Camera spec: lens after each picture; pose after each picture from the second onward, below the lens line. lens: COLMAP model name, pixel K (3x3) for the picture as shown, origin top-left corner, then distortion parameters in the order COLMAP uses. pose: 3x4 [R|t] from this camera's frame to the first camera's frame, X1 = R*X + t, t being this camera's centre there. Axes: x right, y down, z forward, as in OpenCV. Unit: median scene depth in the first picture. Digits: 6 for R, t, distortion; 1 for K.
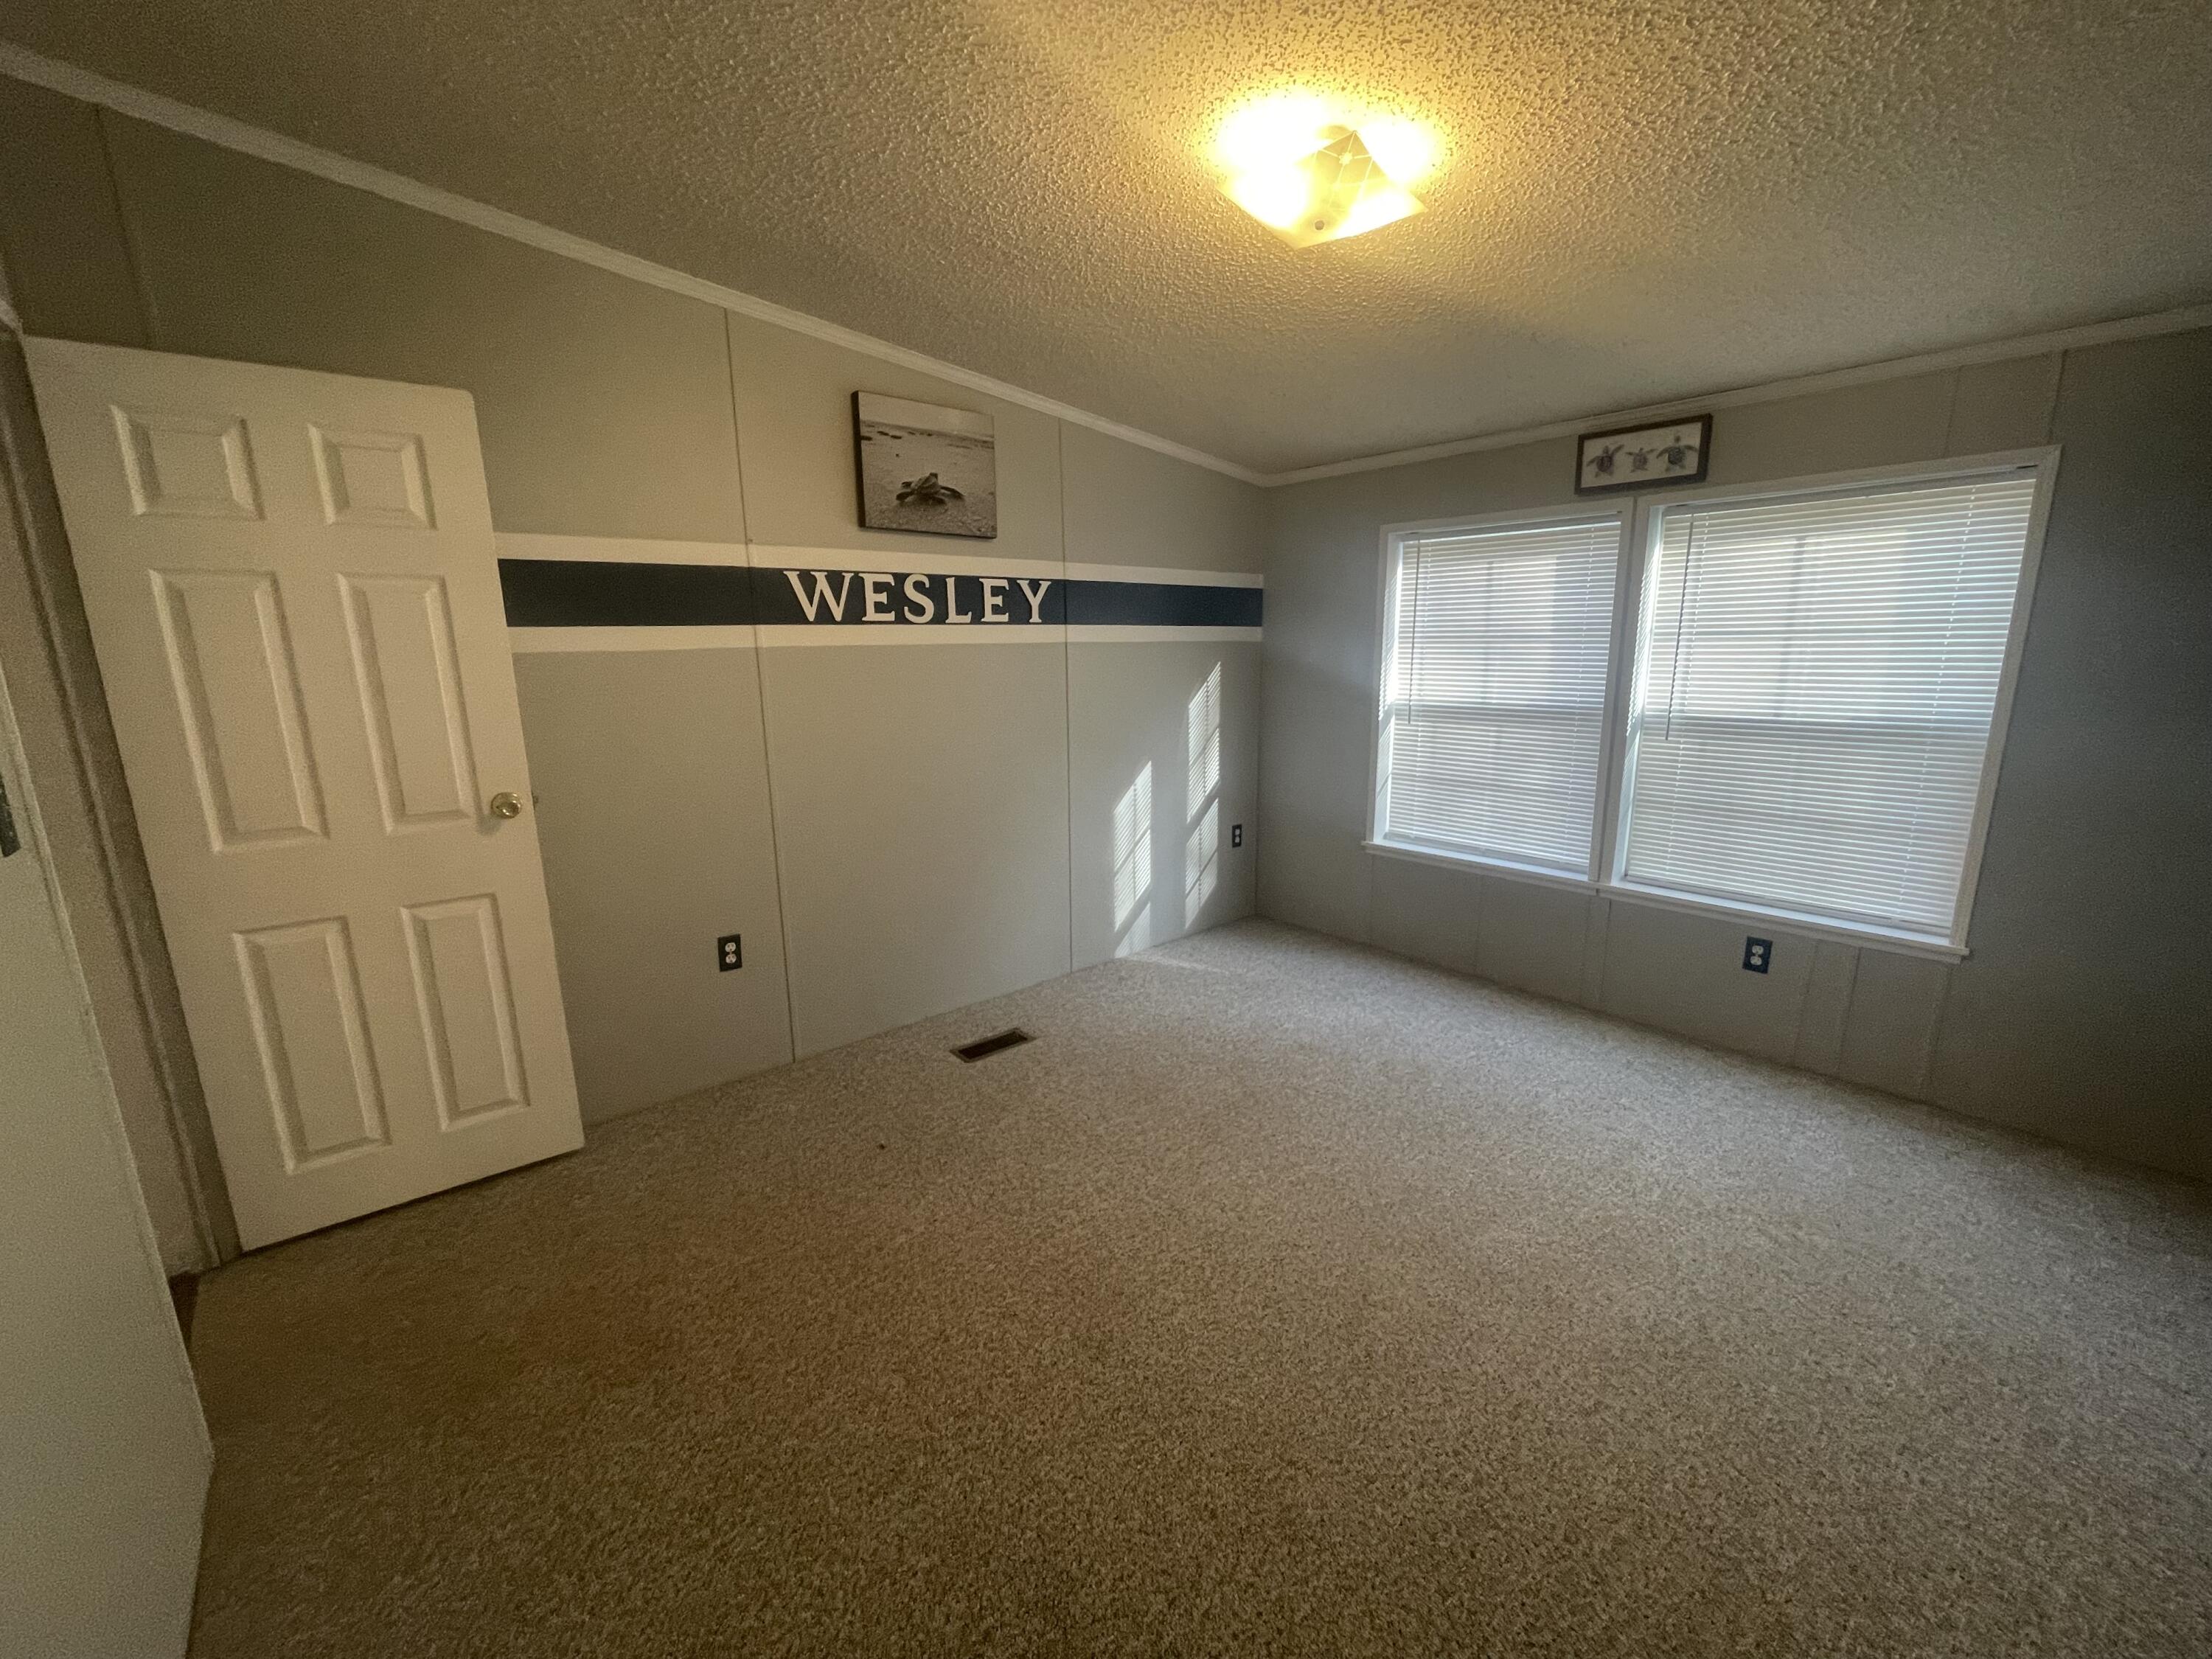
lens RADIAL K [[902.5, 0, 1106.6], [0, 902.5, 834.0], [0, 0, 1]] dist [-0.000982, -0.000245]
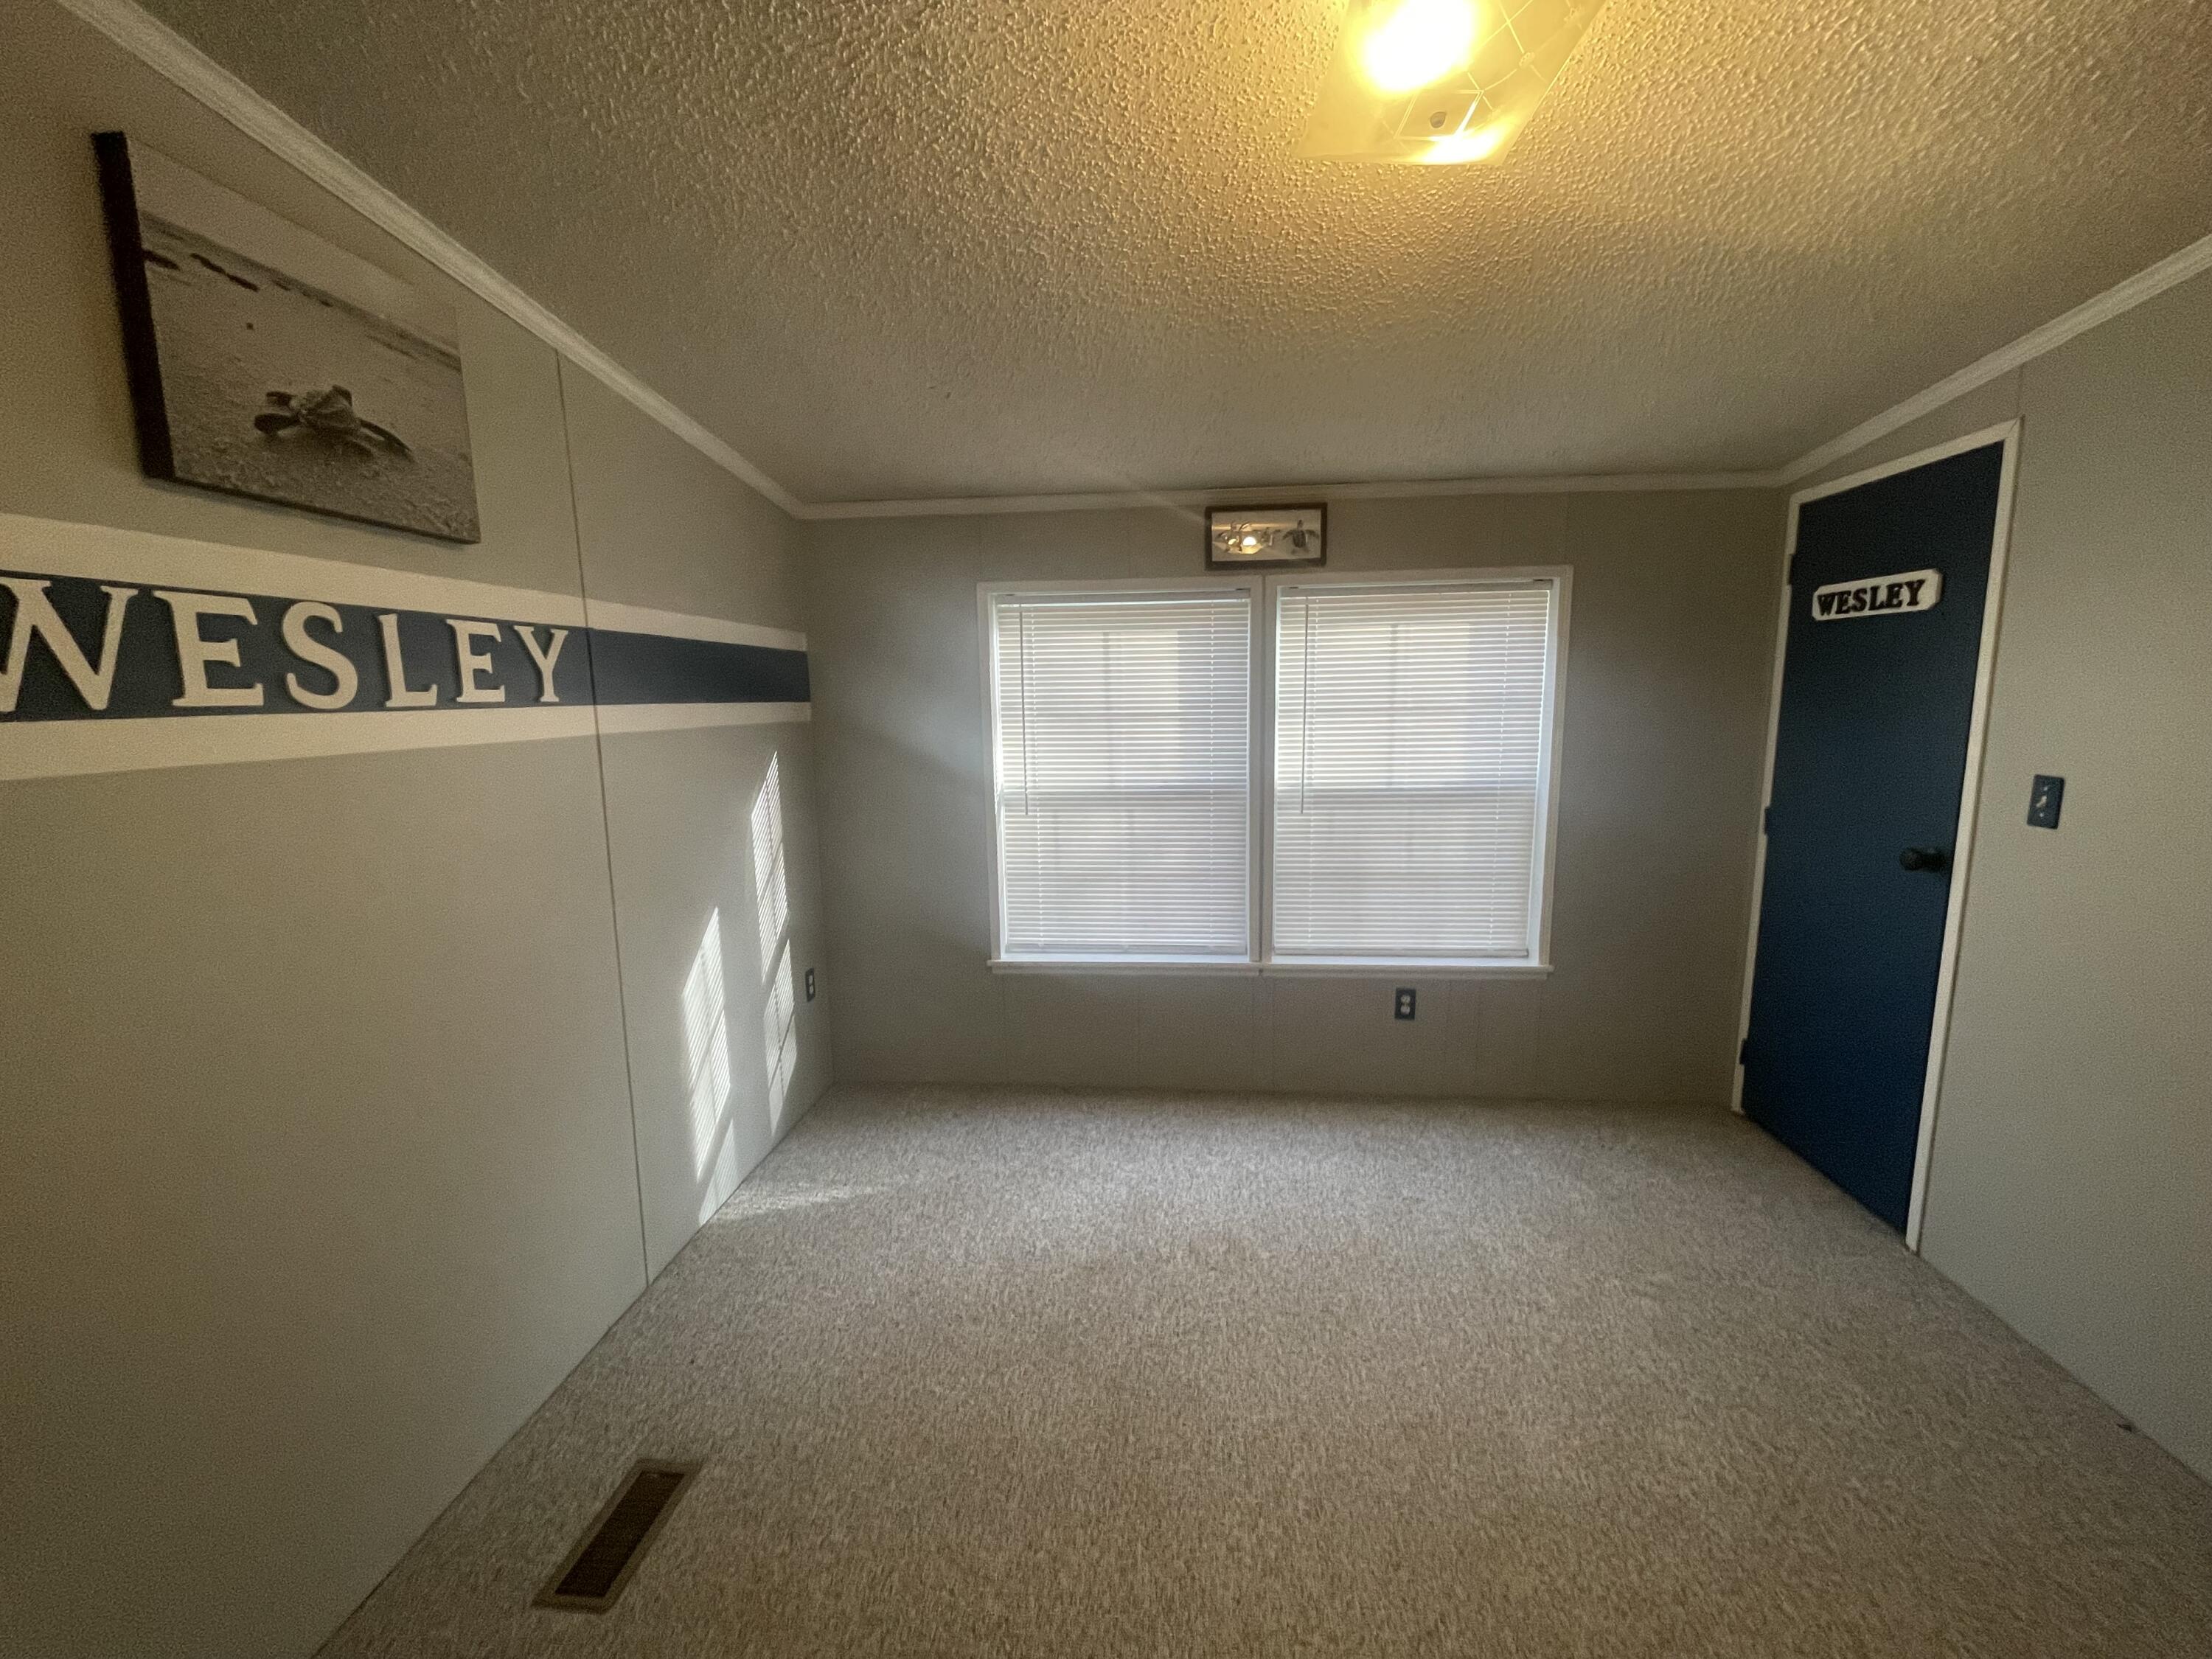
lens RADIAL K [[902.5, 0, 1109.4], [0, 902.5, 829.1], [0, 0, 1]] dist [-0.000982, -0.000245]
pose [[0.718980, -0.103290, 0.687313, -0.236396], [0.152578, 0.988229, -0.011096, -0.106934], [-0.678077, 0.112847, 0.726277, 0.403256]]
